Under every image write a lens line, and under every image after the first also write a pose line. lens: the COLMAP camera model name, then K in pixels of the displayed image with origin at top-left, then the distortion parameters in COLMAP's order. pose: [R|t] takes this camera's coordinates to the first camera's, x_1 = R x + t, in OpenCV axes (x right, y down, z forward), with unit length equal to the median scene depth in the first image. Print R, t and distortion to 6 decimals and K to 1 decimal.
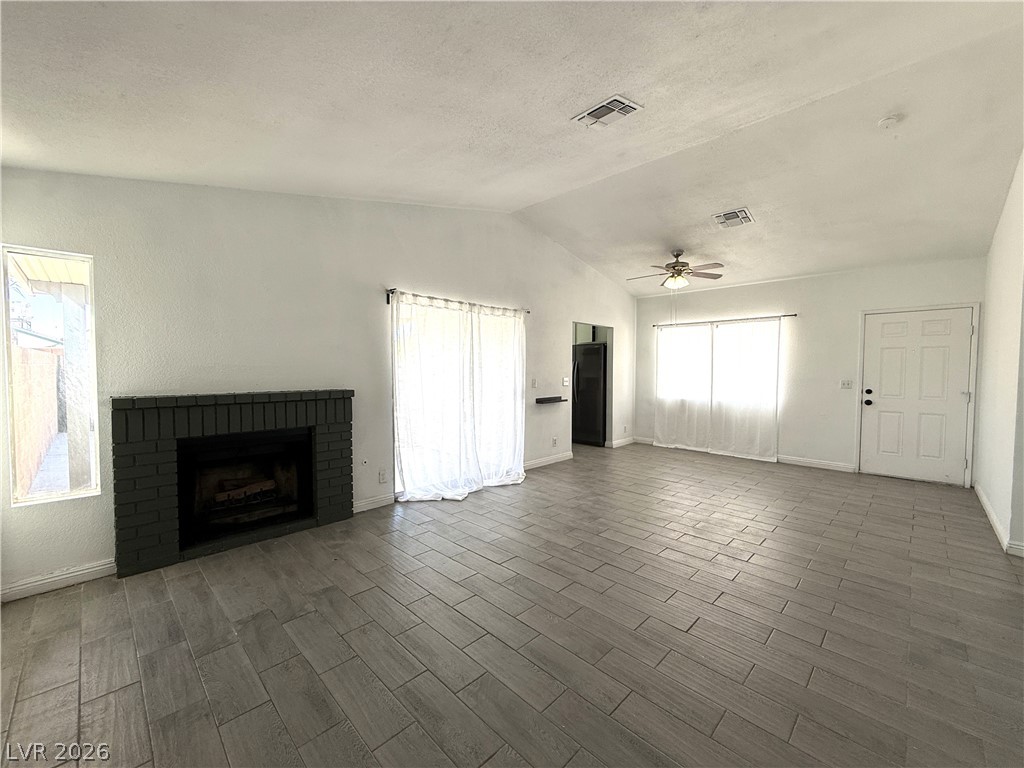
lens RADIAL K [[410.1, 0, 506.5], [0, 410.1, 384.4], [0, 0, 1]] dist [-0.000197, 0.000353]
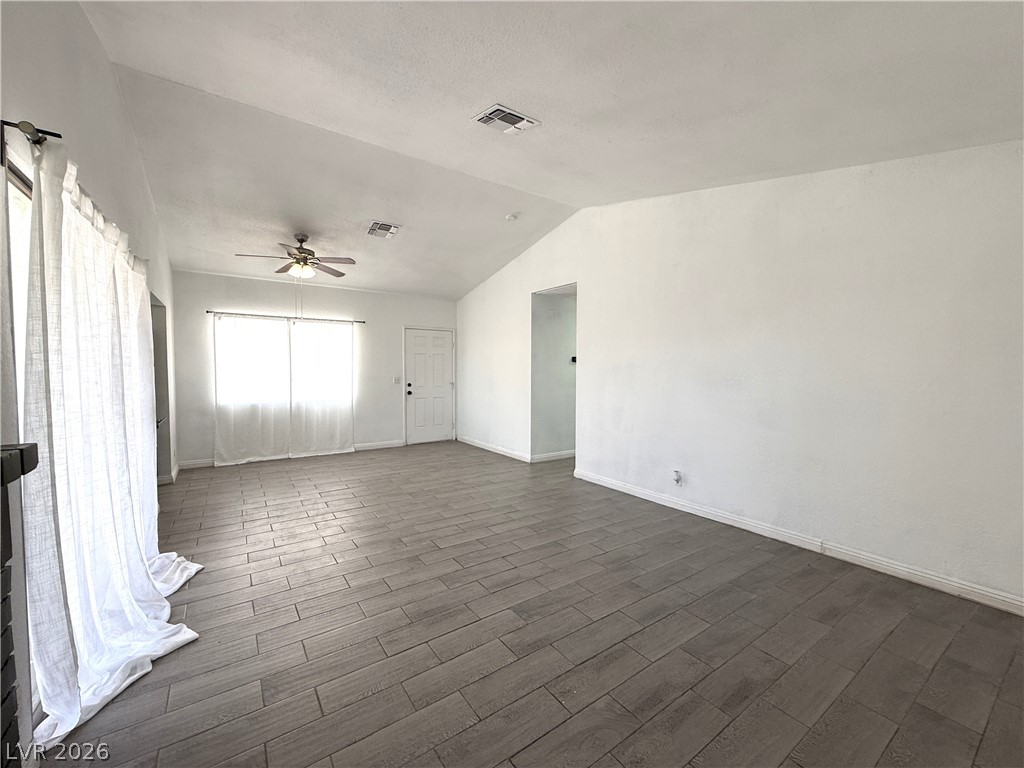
lens RADIAL K [[410.1, 0, 505.8], [0, 410.1, 386.2], [0, 0, 1]] dist [-0.000197, 0.000353]
pose [[0.184294, -0.041773, 0.981983, -0.402772], [0.036052, 0.998711, 0.035719, -0.015521], [-0.982210, 0.028820, 0.185563, 0.425524]]
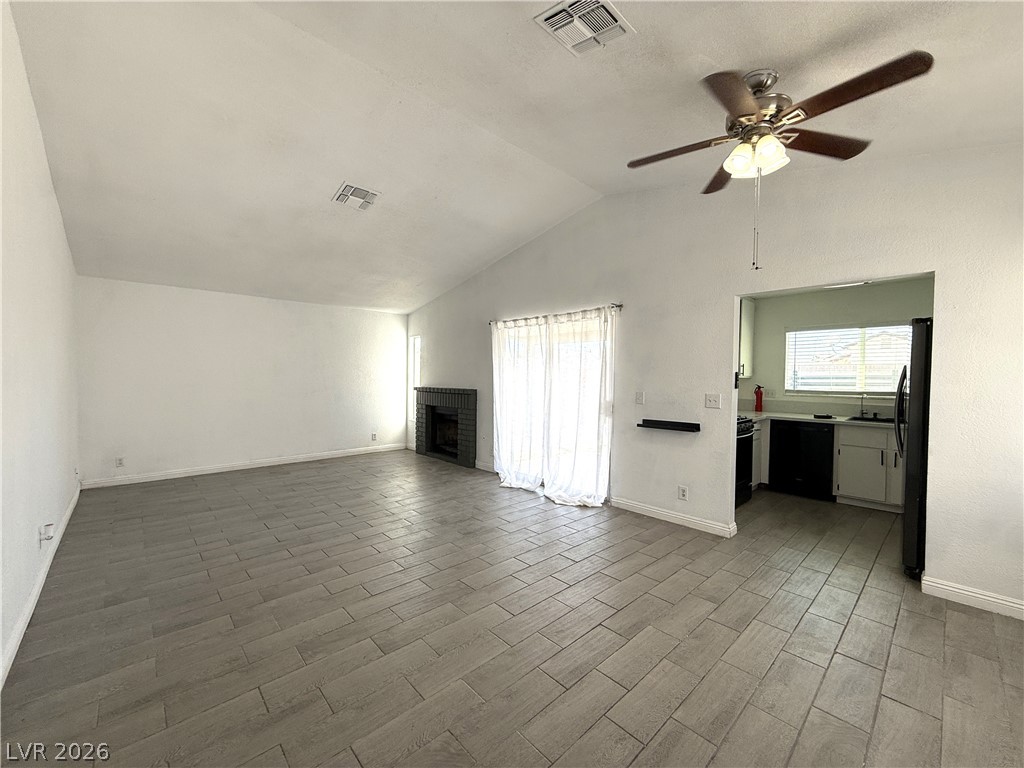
lens RADIAL K [[410.1, 0, 506.5], [0, 410.1, 382.6], [0, 0, 1]] dist [-0.000197, 0.000353]
pose [[-0.034939, 0.012216, -0.999315, 0.857748], [-0.050189, 0.998642, 0.013962, -0.030305], [0.998128, 0.050642, -0.034279, 0.824358]]
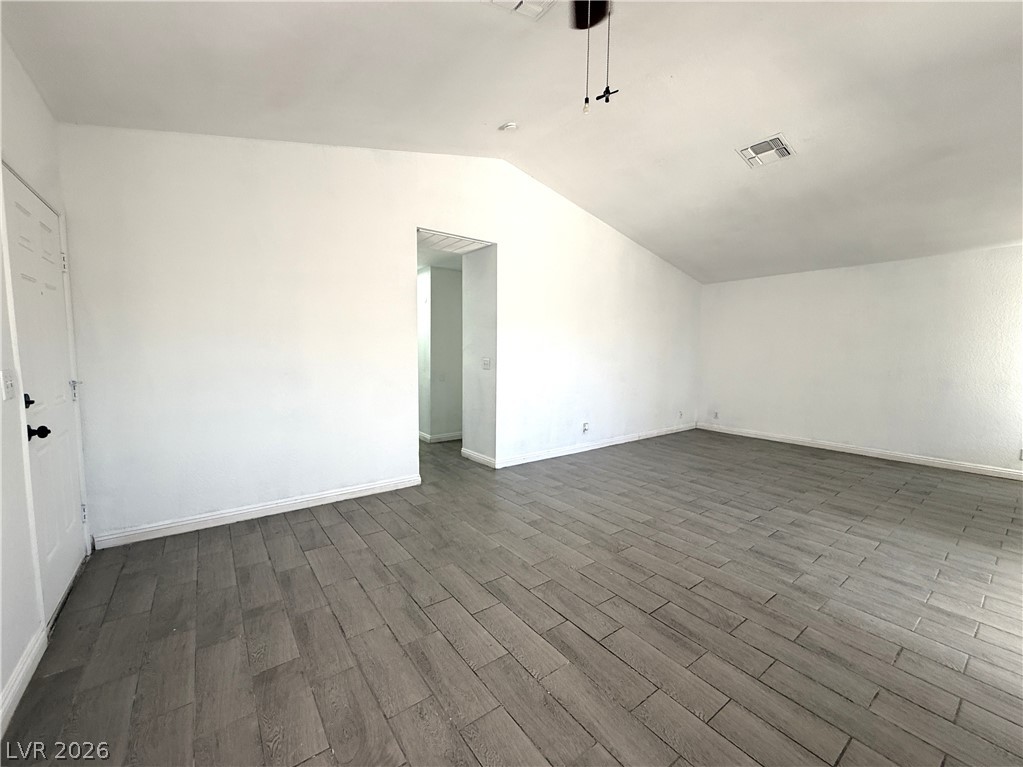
lens RADIAL K [[409.7, 0, 507.2], [0, 409.7, 388.6], [0, 0, 1]] dist [-0.000197, 0.000353]
pose [[-0.990490, -0.027772, 0.134749, 0.443267], [-0.009615, 0.990993, 0.133571, -0.042058], [-0.137245, 0.131005, -0.981836, 1.271827]]
